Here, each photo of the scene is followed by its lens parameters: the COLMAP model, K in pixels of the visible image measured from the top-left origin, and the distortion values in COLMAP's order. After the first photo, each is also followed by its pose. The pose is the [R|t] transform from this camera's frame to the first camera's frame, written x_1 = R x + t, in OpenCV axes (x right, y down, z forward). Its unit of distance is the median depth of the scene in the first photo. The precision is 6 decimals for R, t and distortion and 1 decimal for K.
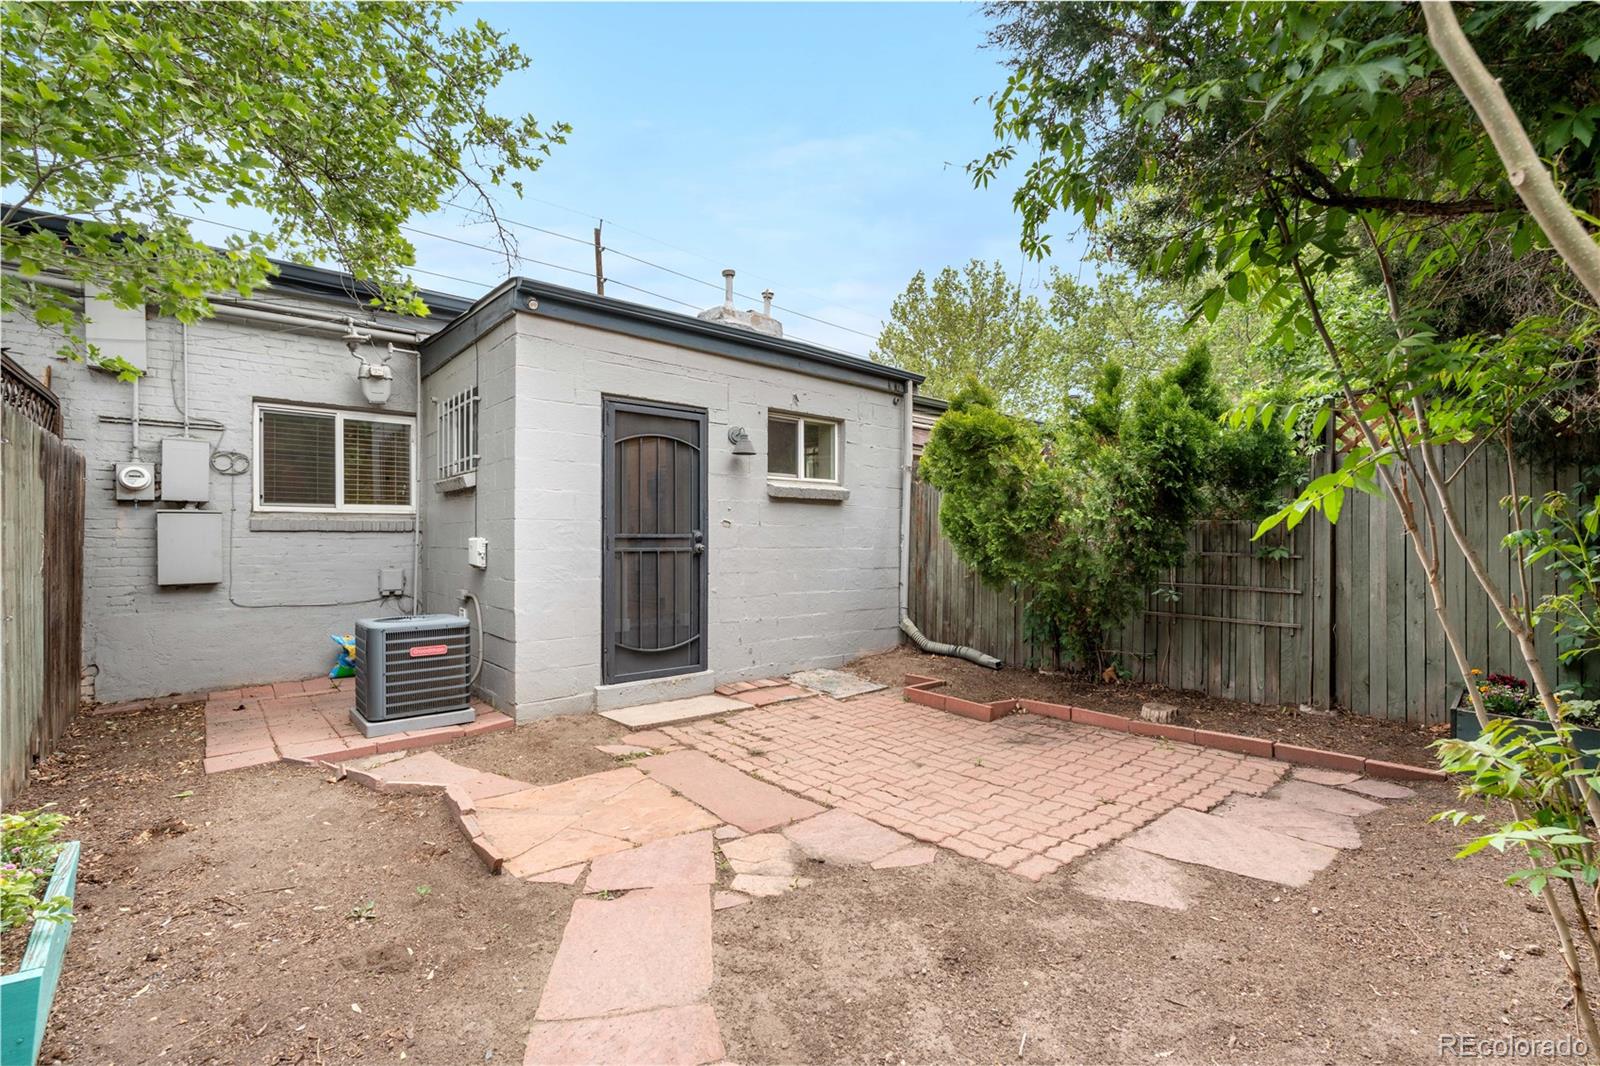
lens RADIAL K [[698.0, 0, 794.0], [0, 698.0, 536.8], [0, 0, 1]] dist [-0.004331, 0.000250]
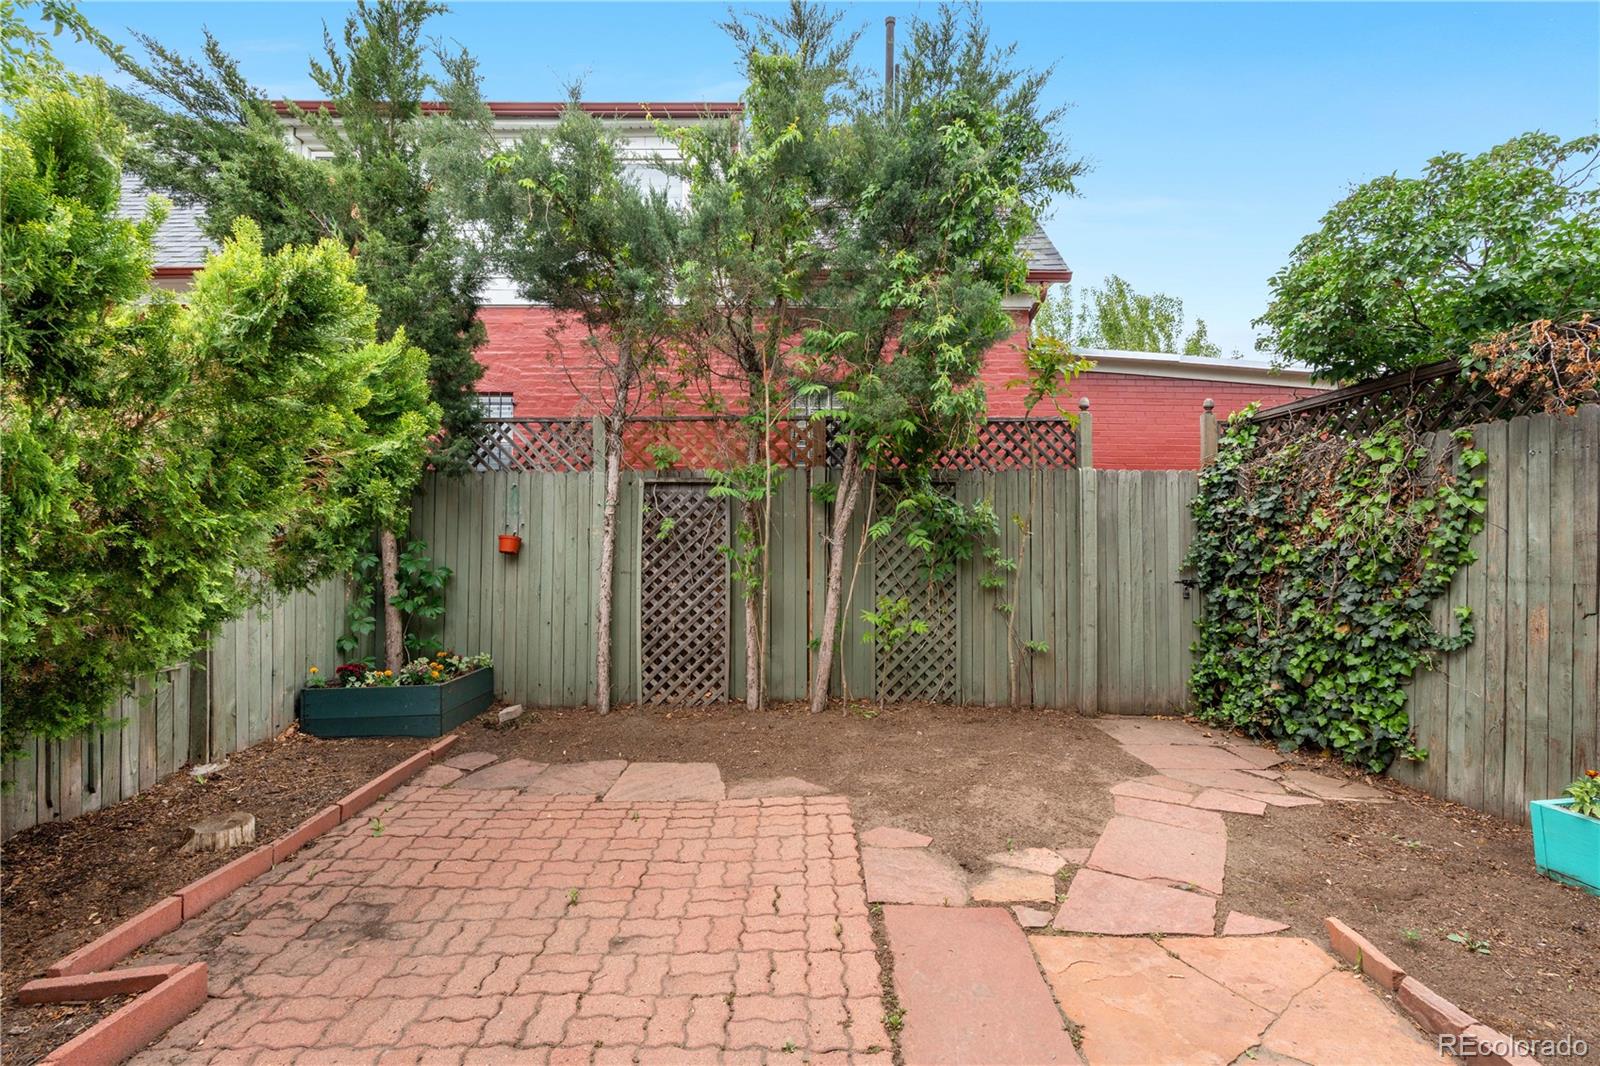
lens RADIAL K [[698.0, 0, 799.9], [0, 698.0, 543.3], [0, 0, 1]] dist [-0.004331, 0.000250]
pose [[-0.760393, 0.001748, 0.649461, -0.298192], [-0.004242, 0.999962, -0.007657, -0.000252], [-0.649449, -0.008578, -0.760357, 1.293264]]
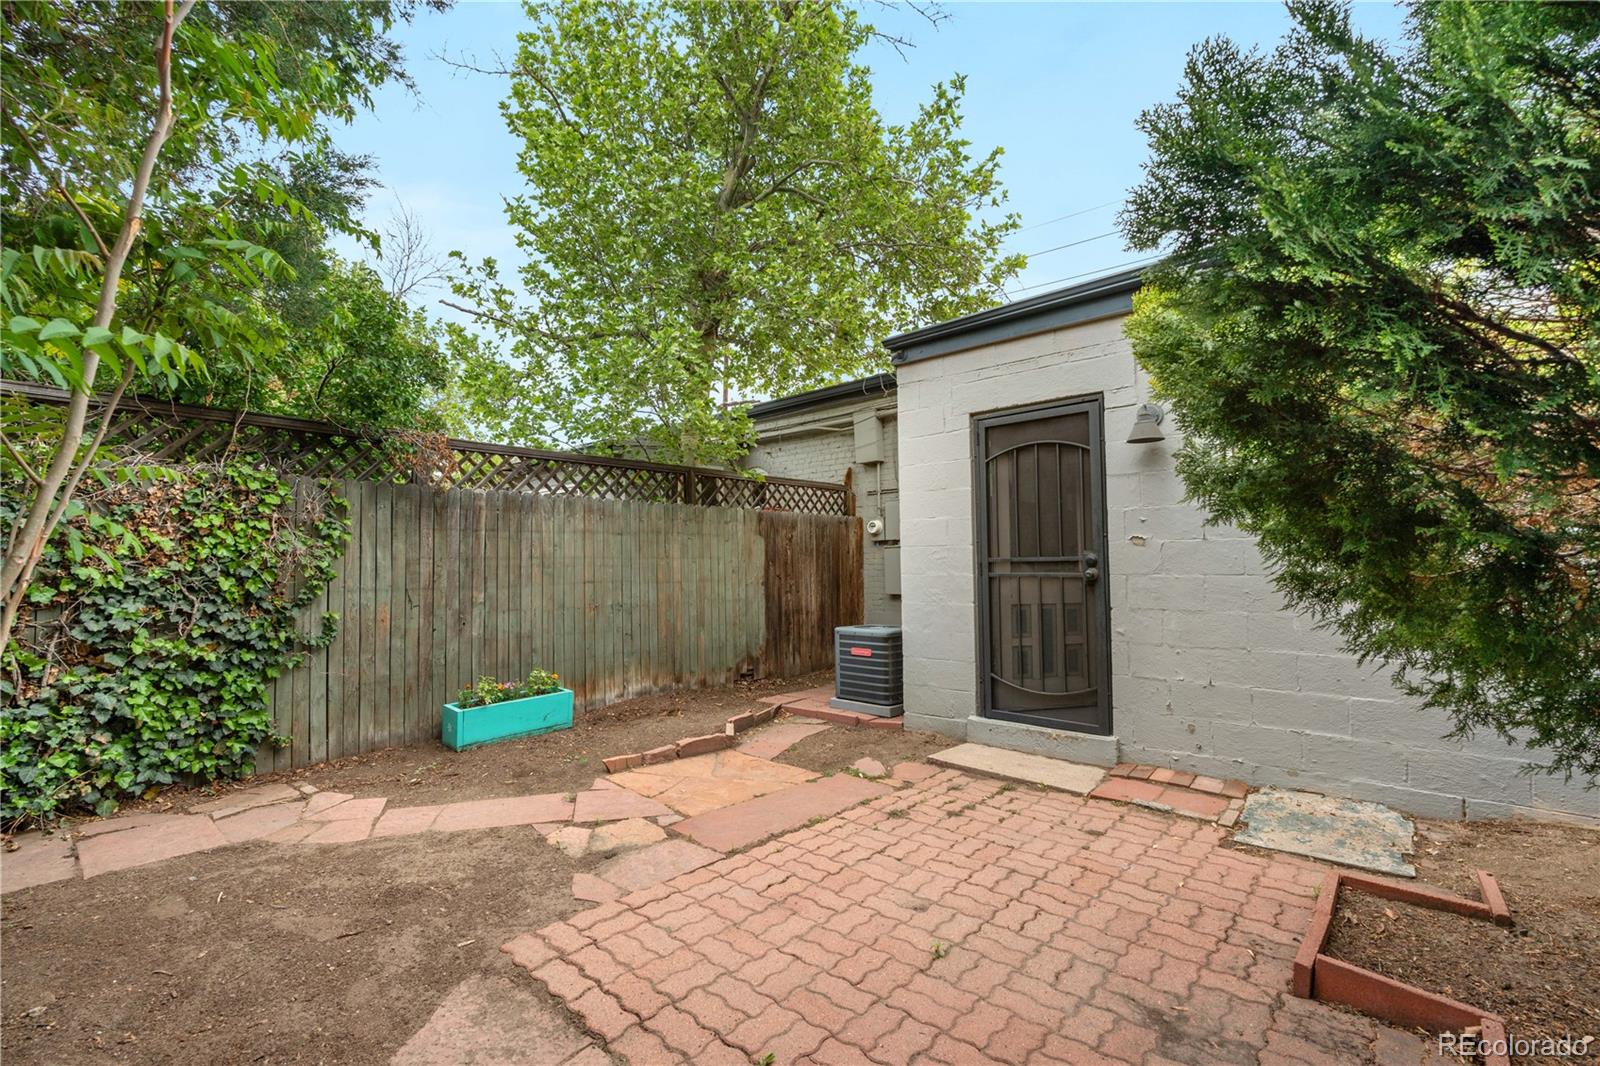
lens RADIAL K [[698.0, 0, 800.5], [0, 698.0, 538.8], [0, 0, 1]] dist [-0.004331, 0.000250]
pose [[0.118139, -0.040789, -0.992159, 0.799318], [0.015082, 0.999114, -0.039279, 0.003790], [0.992883, -0.010323, 0.118650, 0.783821]]
